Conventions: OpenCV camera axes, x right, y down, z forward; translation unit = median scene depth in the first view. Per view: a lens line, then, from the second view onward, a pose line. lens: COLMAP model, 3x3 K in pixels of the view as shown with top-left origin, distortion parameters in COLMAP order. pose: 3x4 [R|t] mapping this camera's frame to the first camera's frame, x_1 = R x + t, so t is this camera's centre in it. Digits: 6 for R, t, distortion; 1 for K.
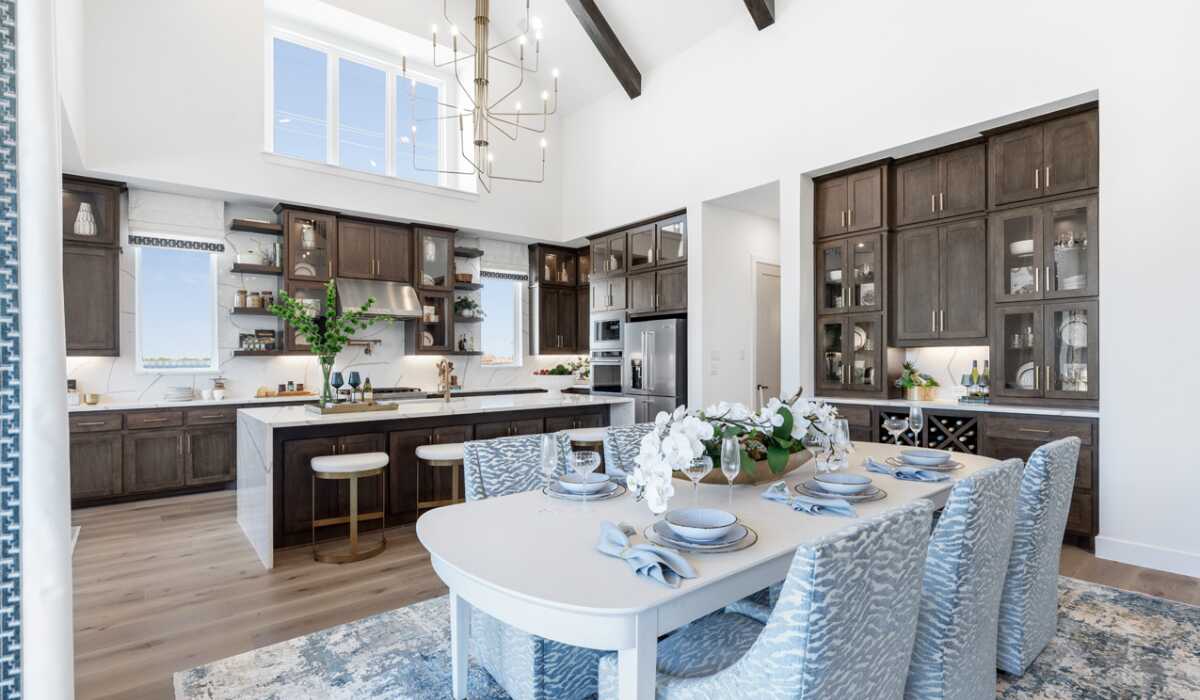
lens RADIAL K [[565.8, 0, 604.2], [0, 565.8, 357.9], [0, 0, 1]] dist [0.002887, -0.000260]
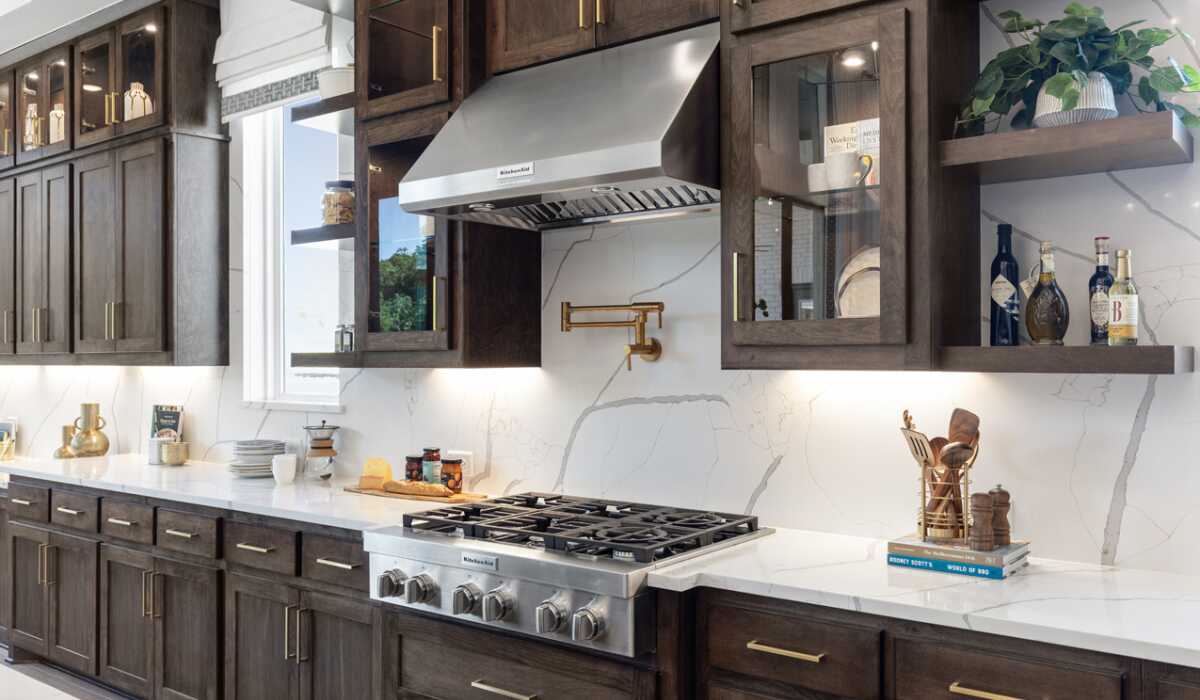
lens RADIAL K [[982.0, 0, 600.9], [0, 982.0, 343.5], [0, 0, 1]] dist [0.005689, 0.005107]
pose [[0.230066, -0.000127, -0.973175, -0.006762], [0.008282, 0.999964, 0.001827, -0.019776], [0.973140, -0.008480, 0.230059, 1.145008]]
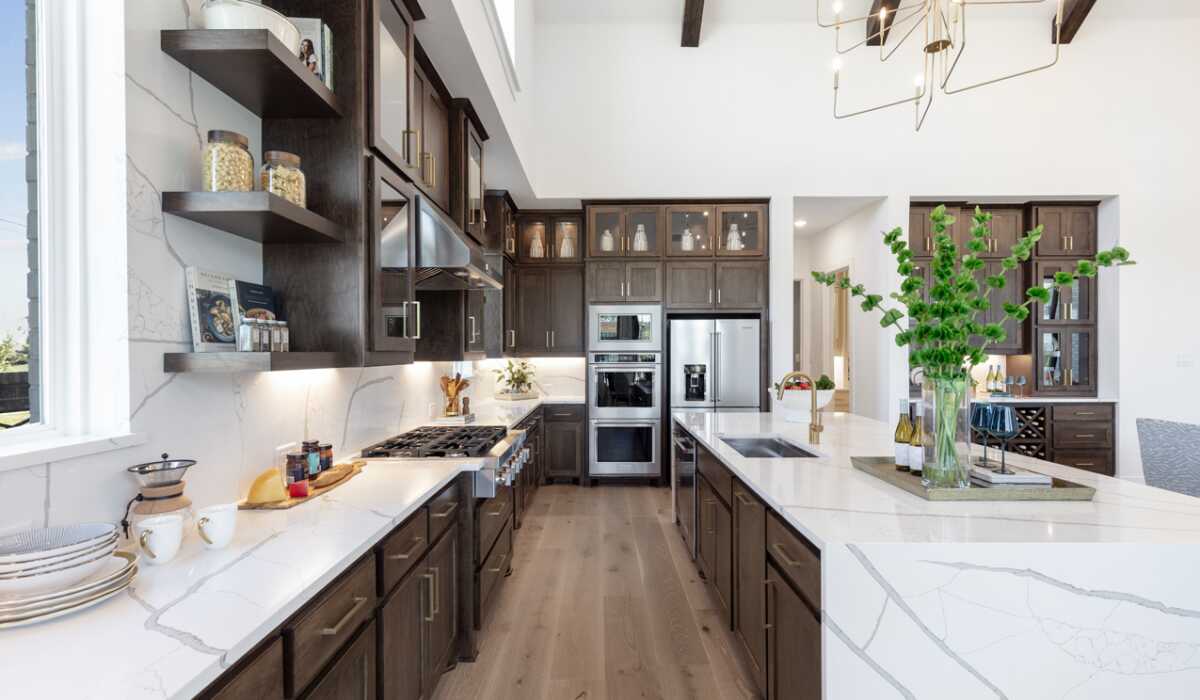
lens RADIAL K [[537.3, 0, 597.6], [0, 537.3, 354.6], [0, 0, 1]] dist [0.001711, -0.000334]
pose [[0.637919, 0.004136, 0.770093, -0.820288], [-0.002979, 0.999991, -0.002903, -0.012335], [-0.770098, -0.000442, 0.637925, 0.780400]]
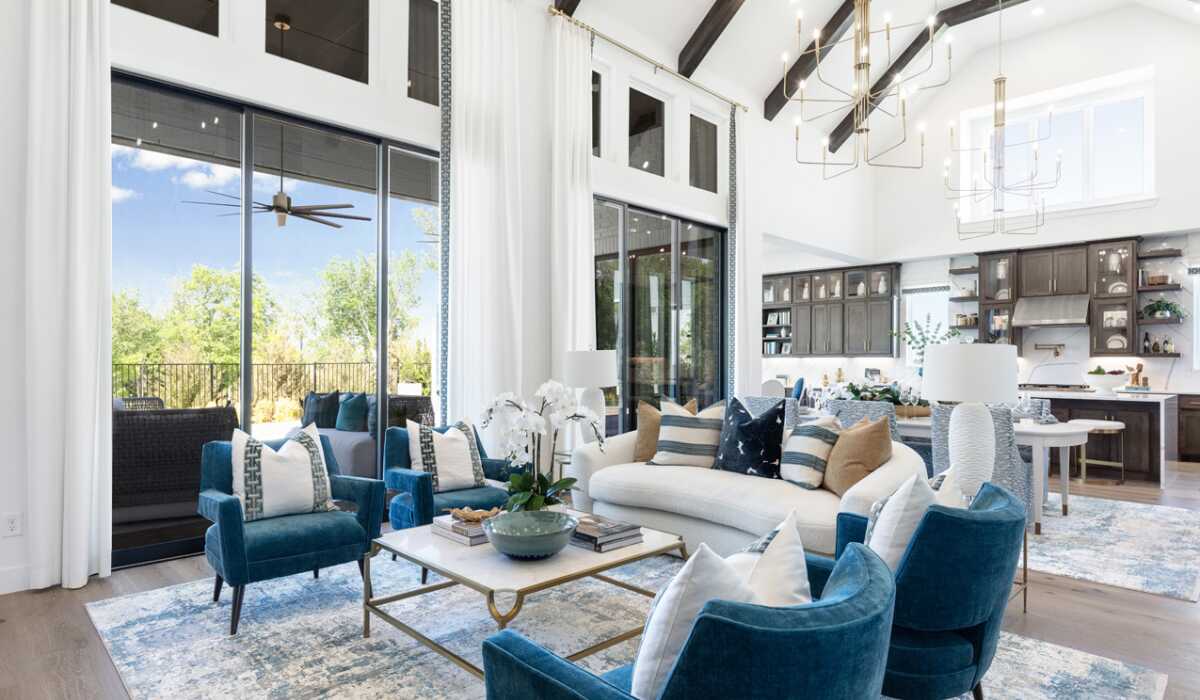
lens RADIAL K [[669.8, 0, 602.9], [0, 669.8, 358.8], [0, 0, 1]] dist [0.002145, 0.000962]
pose [[0.104306, 0.003568, -0.994539, 1.185813], [-0.005300, 0.999981, 0.003032, 0.000024], [0.994531, 0.004955, 0.104323, -0.154037]]
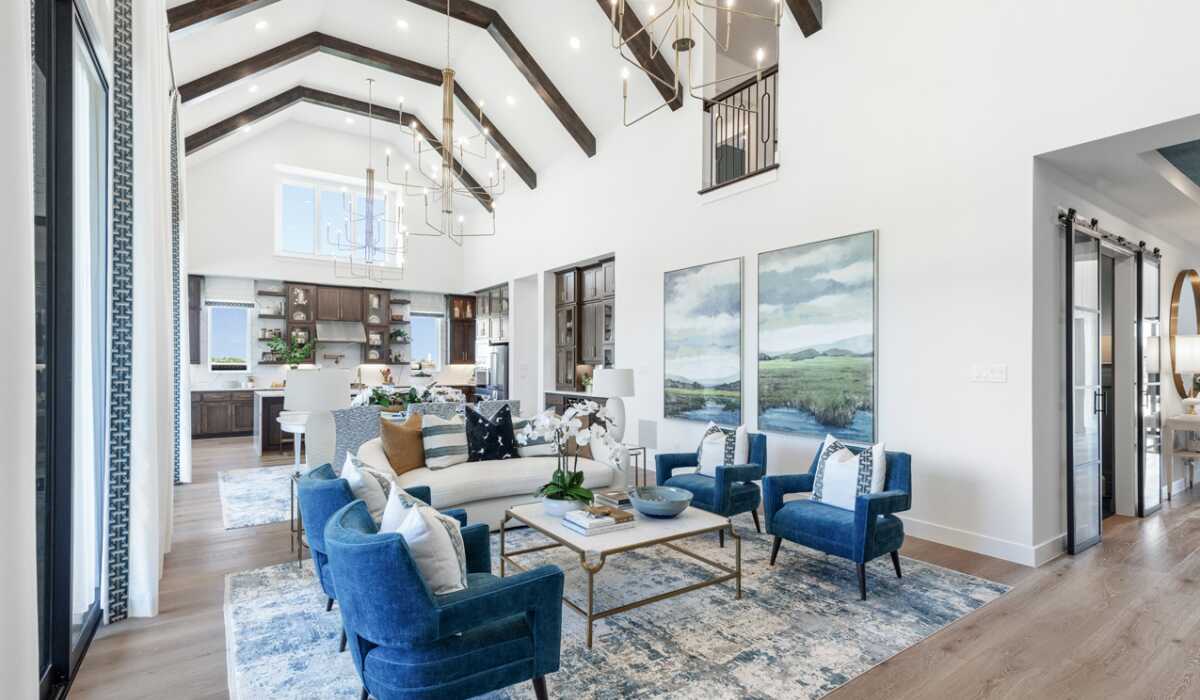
lens RADIAL K [[551.5, 0, 601.9], [0, 551.5, 365.8], [0, 0, 1]] dist [0.008911, -0.000399]
pose [[0.996969, 0.012069, -0.076853, 0.660263], [-0.011732, 0.999919, 0.004842, -0.022335], [0.076905, -0.003925, 0.997031, -0.781700]]
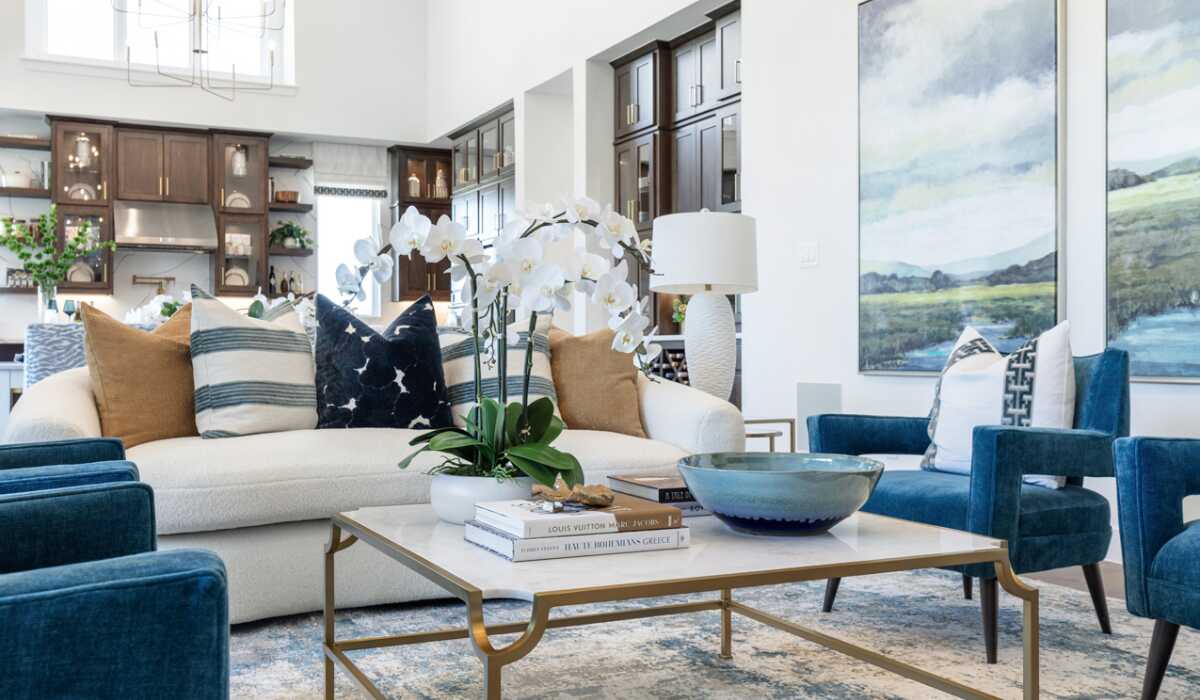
lens RADIAL K [[1145.4, 0, 605.2], [0, 1145.4, 367.2], [0, 0, 1]] dist [0.004986, -0.001433]
pose [[0.976295, 0.009812, -0.216223, 0.707748], [-0.006464, 0.999848, 0.016186, 0.083467], [0.216349, -0.014404, 0.976210, -0.575529]]
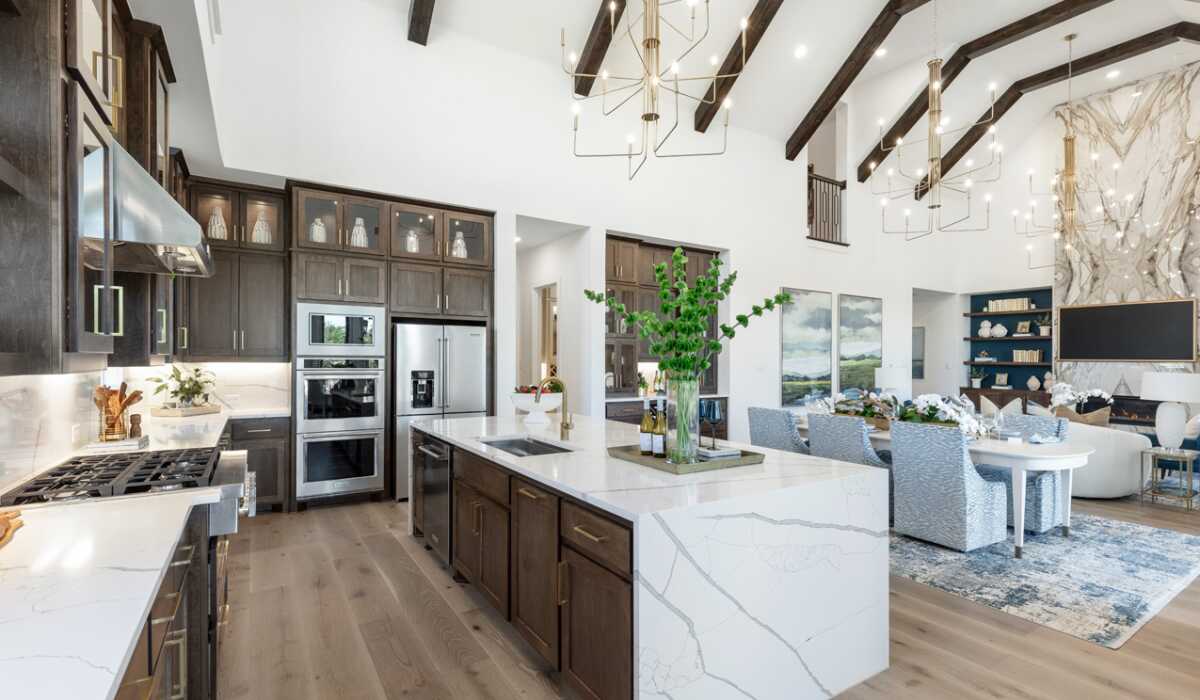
lens RADIAL K [[539.0, 0, 602.3], [0, 539.0, 362.2], [0, 0, 1]] dist [0.007140, -0.013381]
pose [[0.110529, 0.004993, 0.993860, -0.870419], [-0.009206, 0.999950, -0.004000, -0.011783], [-0.993830, -0.008707, 0.110569, 0.847919]]
